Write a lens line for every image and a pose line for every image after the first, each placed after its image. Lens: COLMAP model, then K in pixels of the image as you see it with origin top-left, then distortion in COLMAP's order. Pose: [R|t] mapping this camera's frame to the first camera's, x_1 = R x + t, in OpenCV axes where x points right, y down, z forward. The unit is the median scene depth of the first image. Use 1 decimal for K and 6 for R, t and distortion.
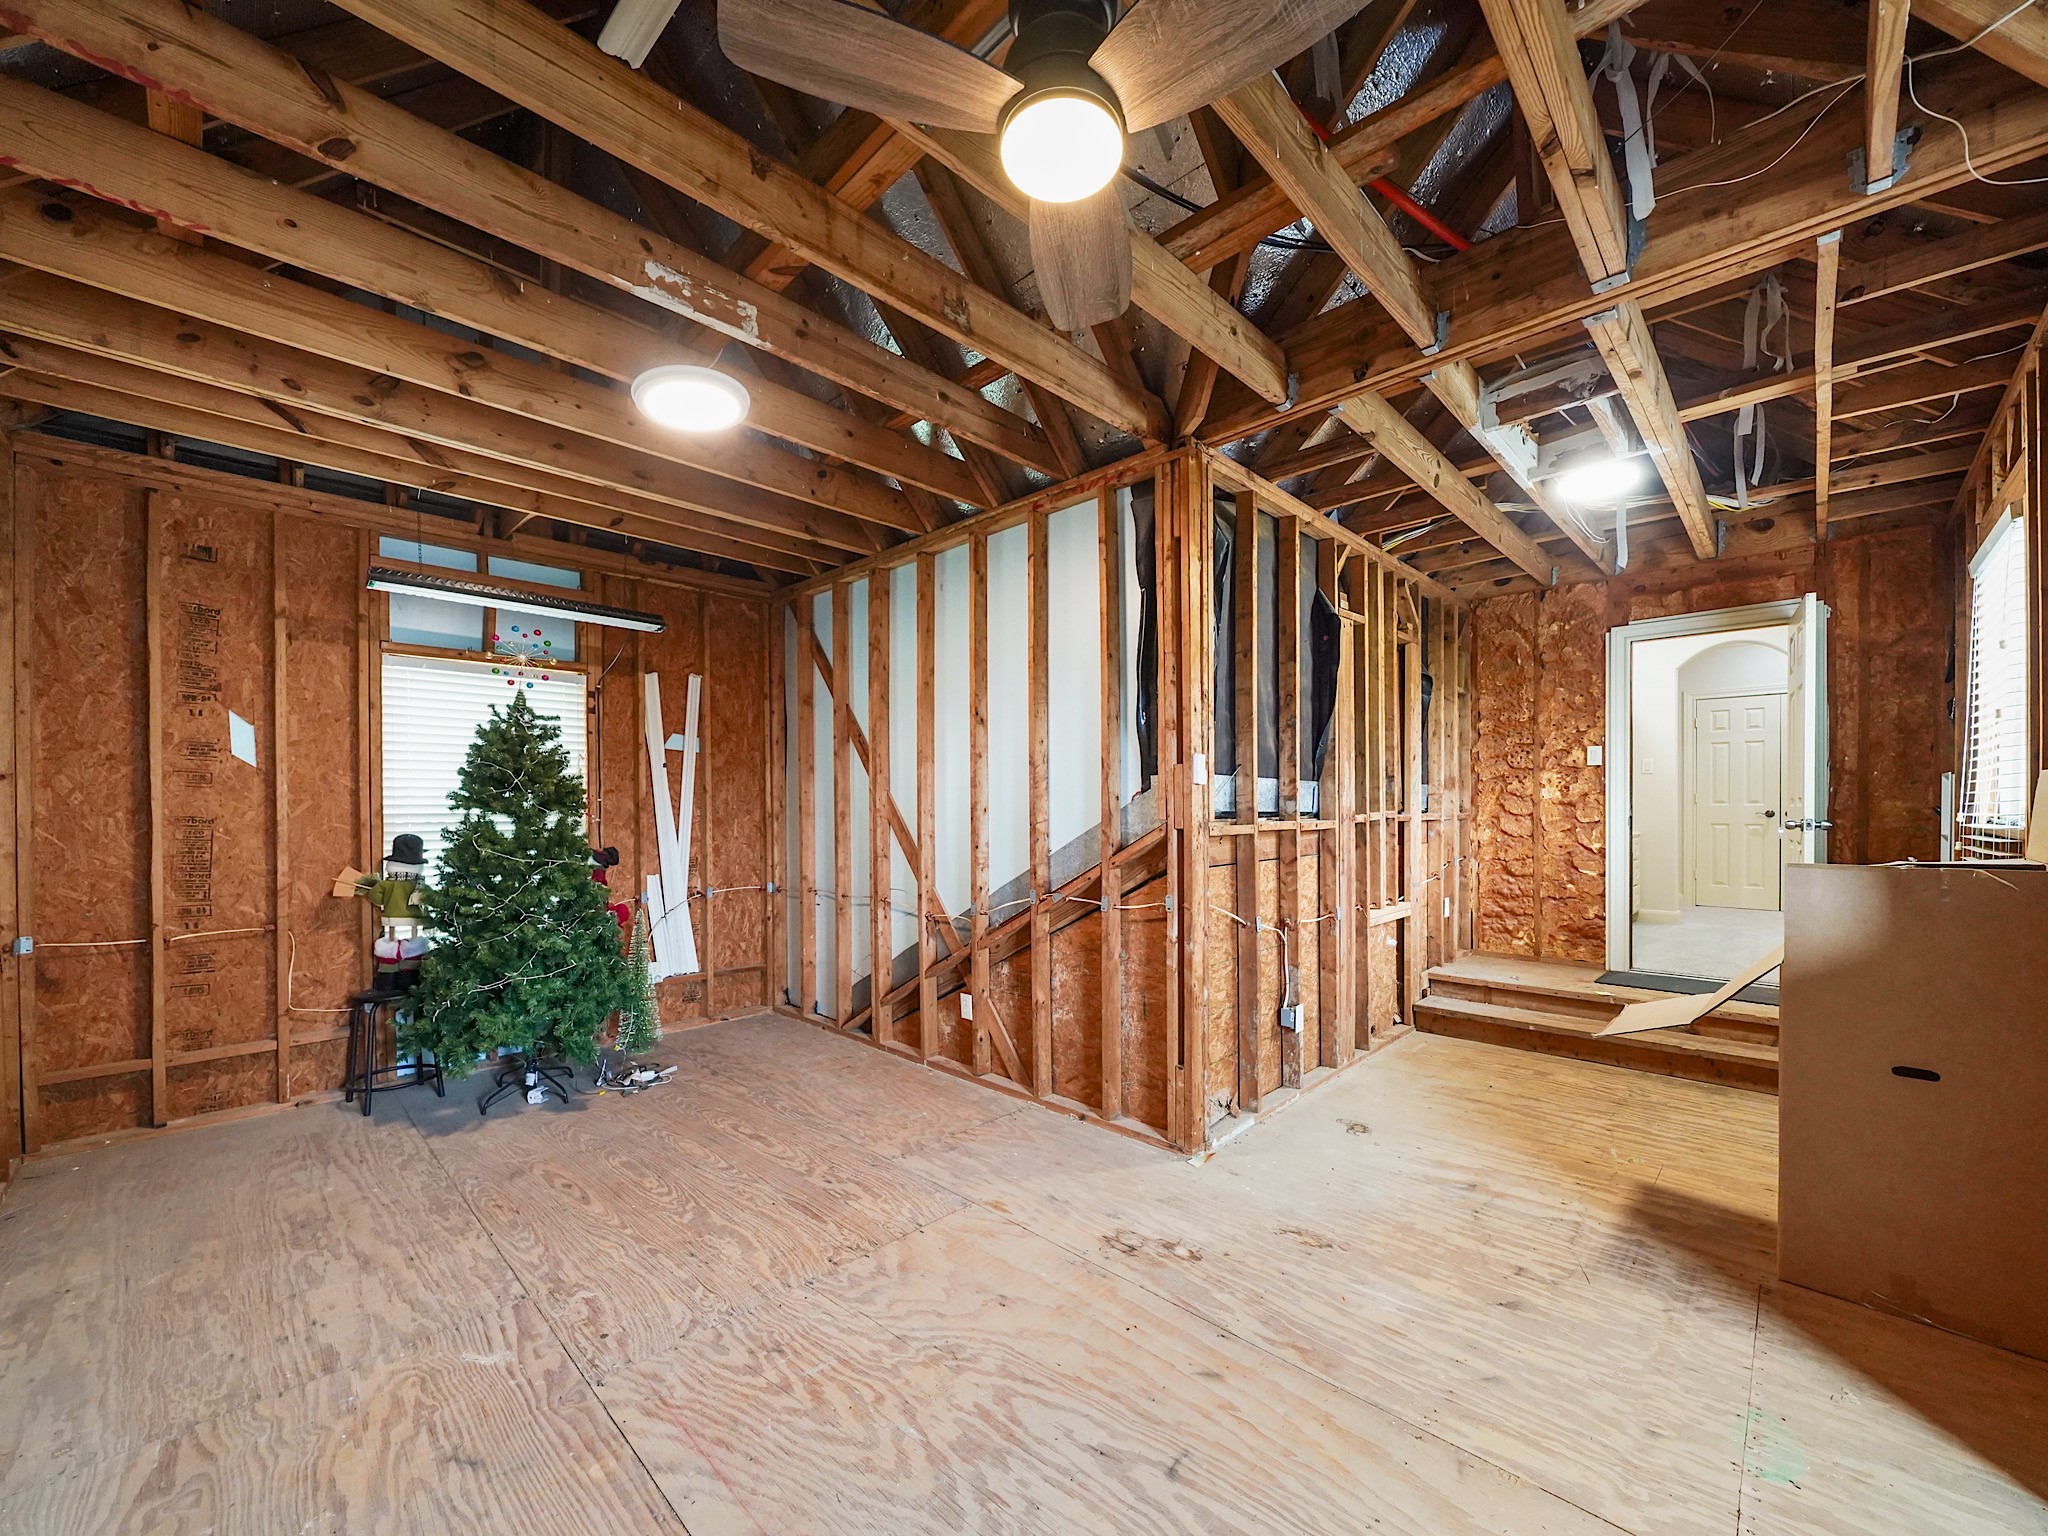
lens RADIAL K [[808.2, 0, 1021.4], [0, 808.2, 809.6], [0, 0, 1]] dist [0.003193, -0.000339]
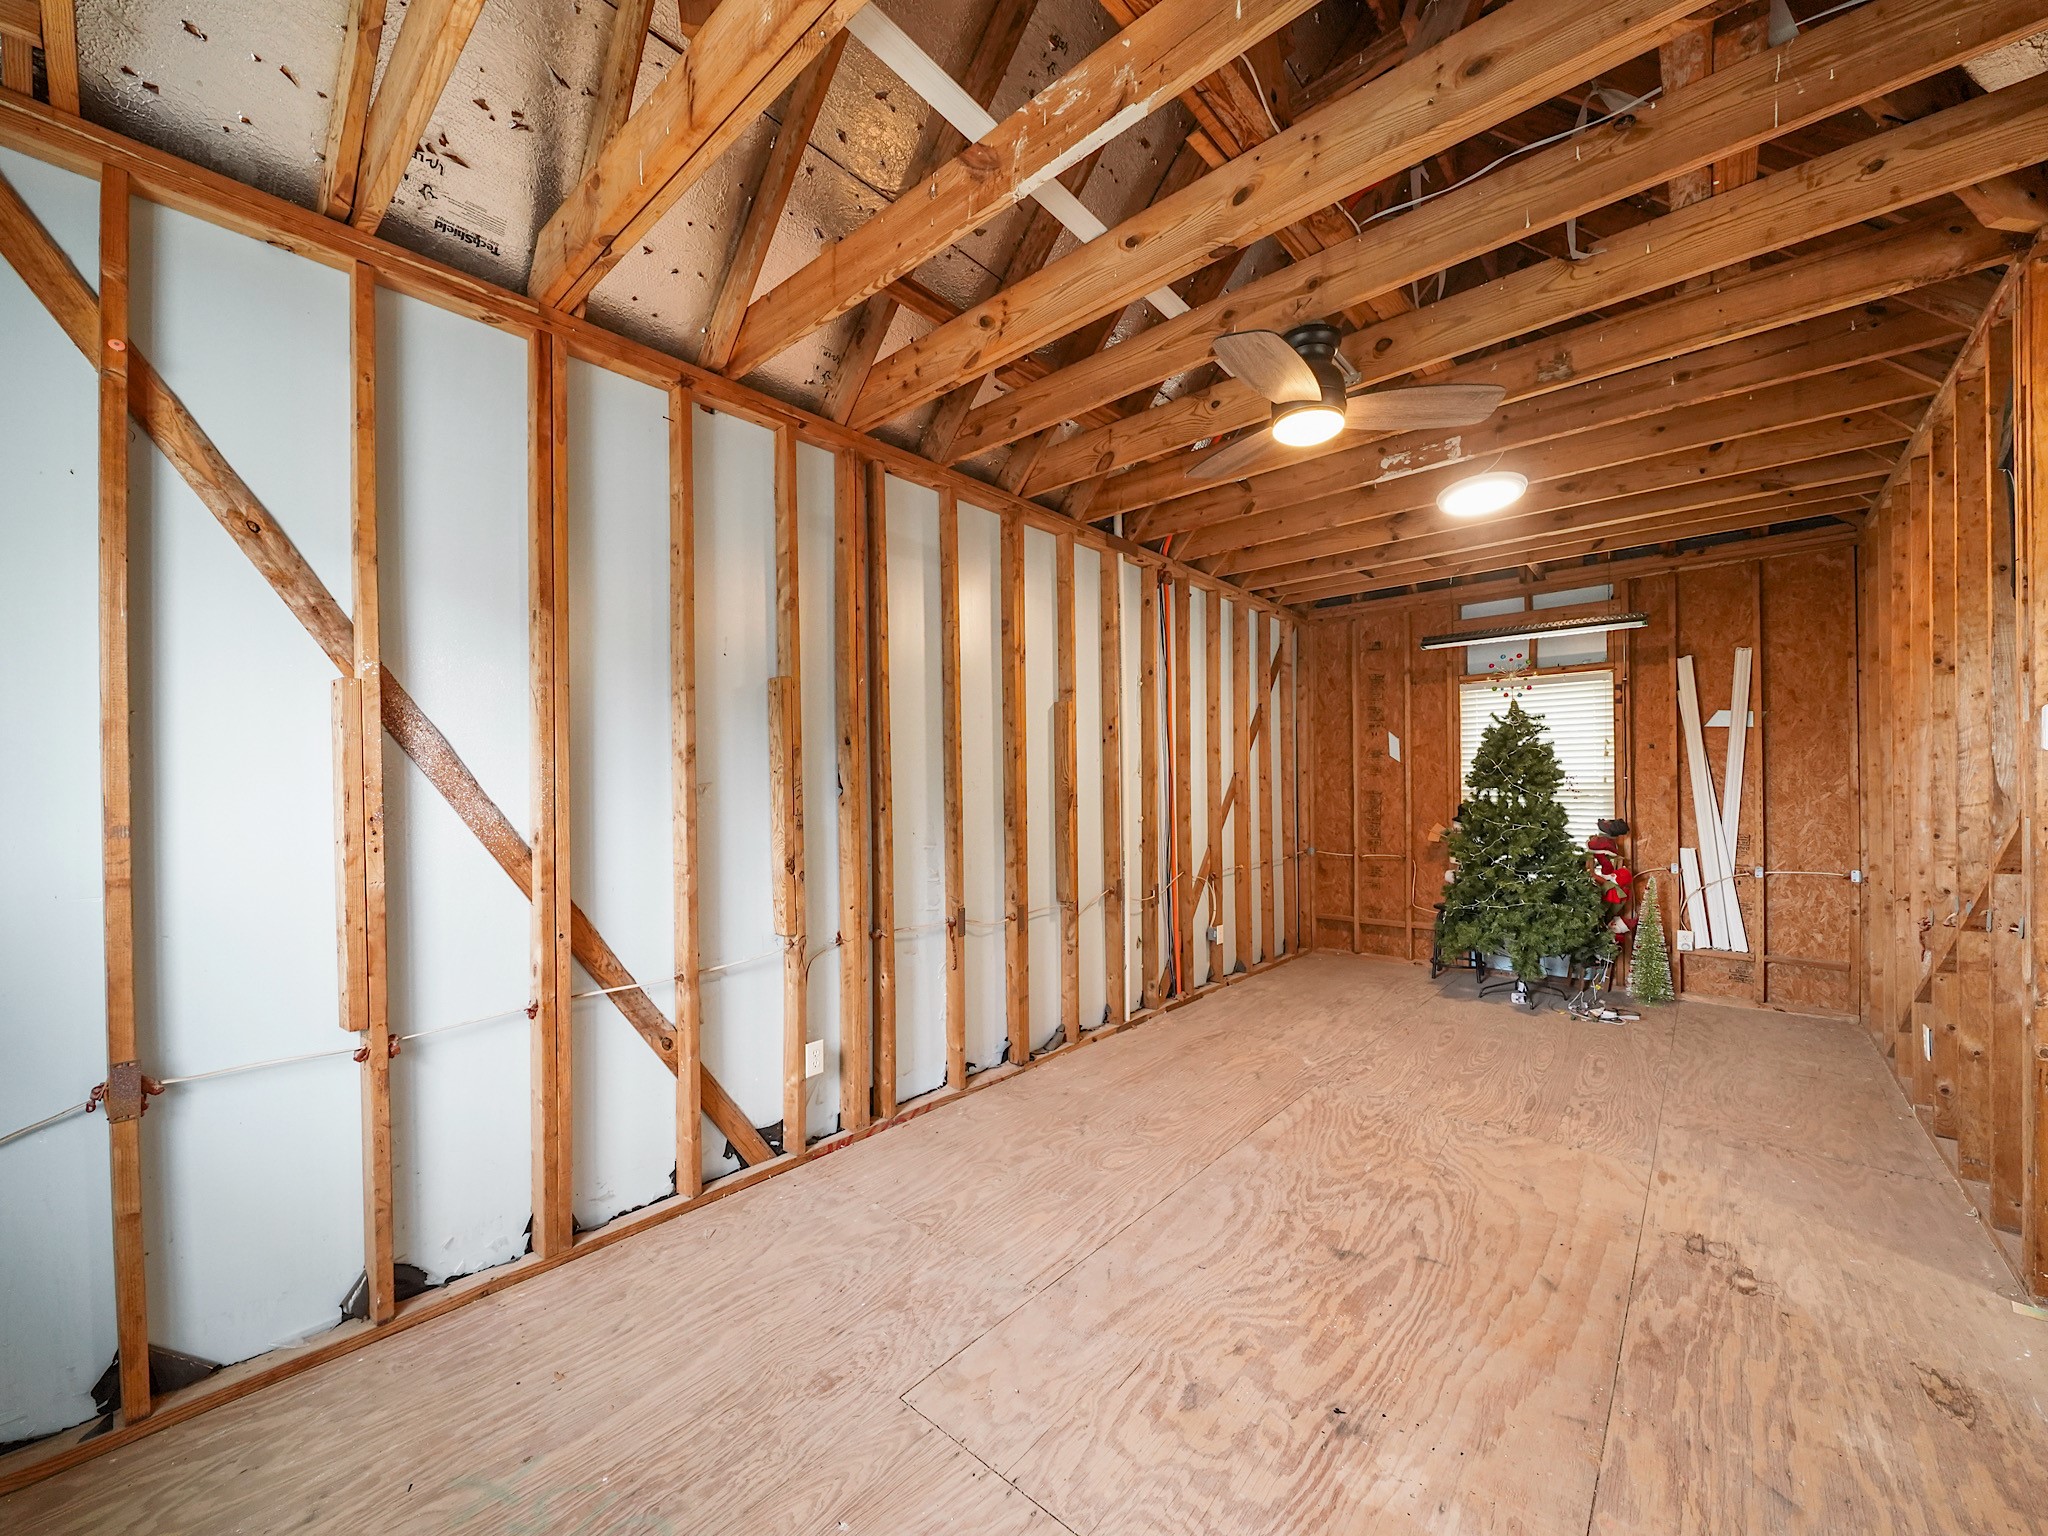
lens RADIAL K [[808.2, 0, 1020.1], [0, 808.2, 783.8], [0, 0, 1]] dist [0.003193, -0.000339]
pose [[0.046757, -0.003047, -0.998902, 0.771995], [0.004799, 0.999984, -0.002826, -0.005913], [0.998895, -0.004662, 0.046771, 0.114800]]
